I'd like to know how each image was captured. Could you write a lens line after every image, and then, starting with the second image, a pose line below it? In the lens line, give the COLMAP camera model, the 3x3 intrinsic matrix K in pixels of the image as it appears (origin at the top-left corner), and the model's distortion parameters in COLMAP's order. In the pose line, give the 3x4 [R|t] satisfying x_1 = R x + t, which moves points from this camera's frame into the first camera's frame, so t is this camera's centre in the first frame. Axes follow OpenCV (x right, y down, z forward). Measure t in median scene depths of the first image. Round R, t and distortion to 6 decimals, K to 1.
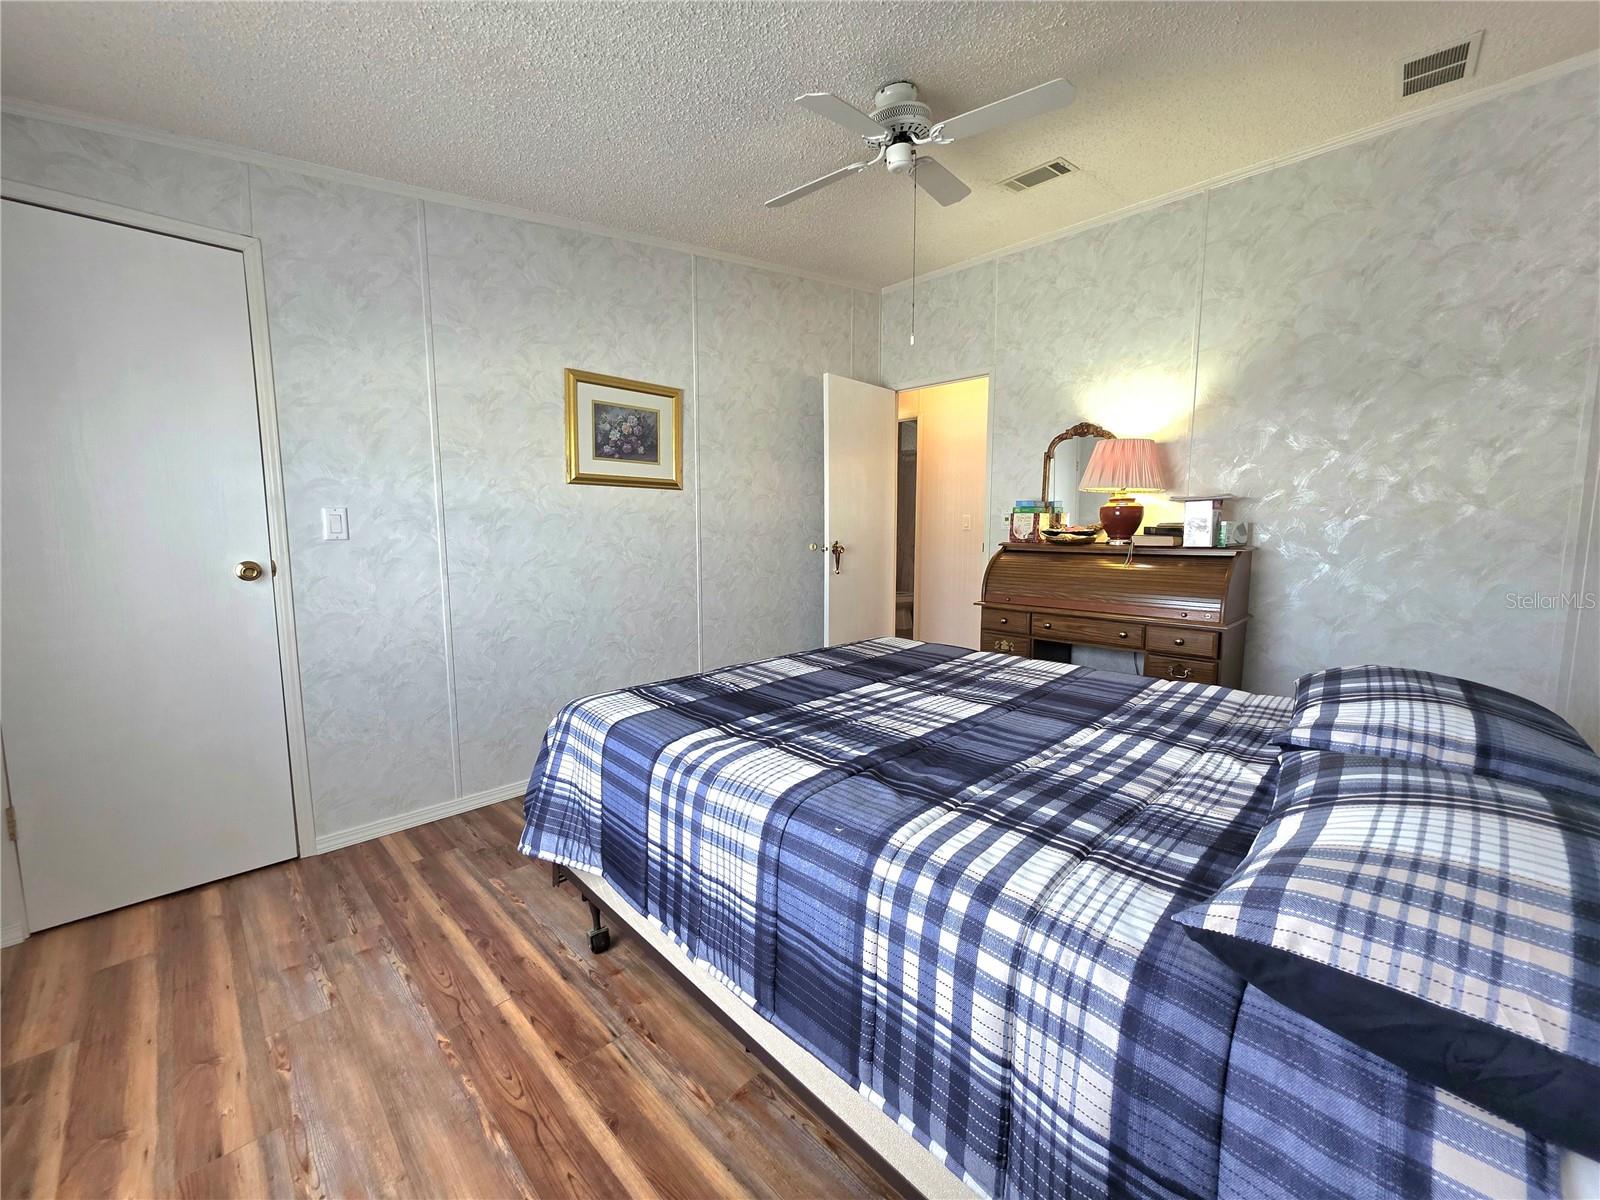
lens RADIAL K [[637.7, 0, 809.4], [0, 637.7, 599.2], [0, 0, 1]] dist [0.000312, 0.000731]
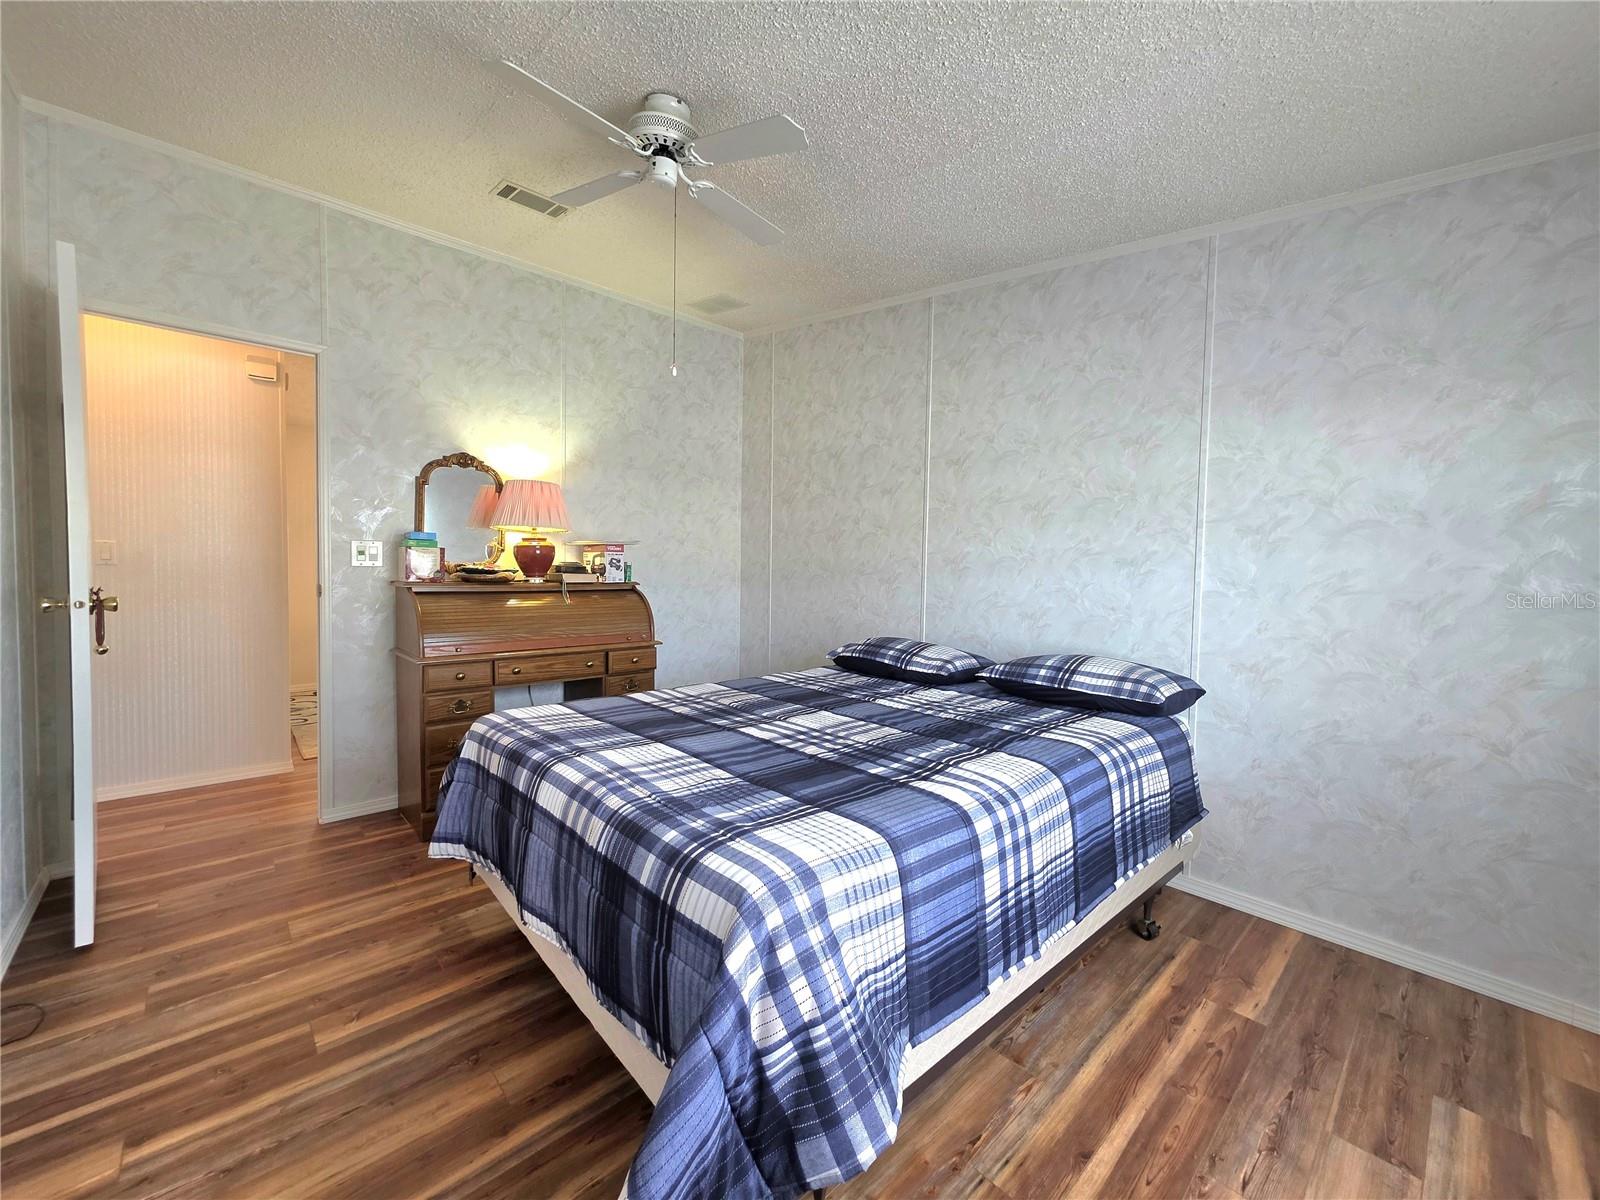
lens RADIAL K [[637.7, 0, 808.0], [0, 637.7, 594.7], [0, 0, 1]] dist [0.000312, 0.000731]
pose [[0.044762, -0.036107, 0.998345, -0.844340], [0.097237, 0.994759, 0.031617, -0.091293], [-0.994254, 0.095661, 0.048039, 0.841018]]
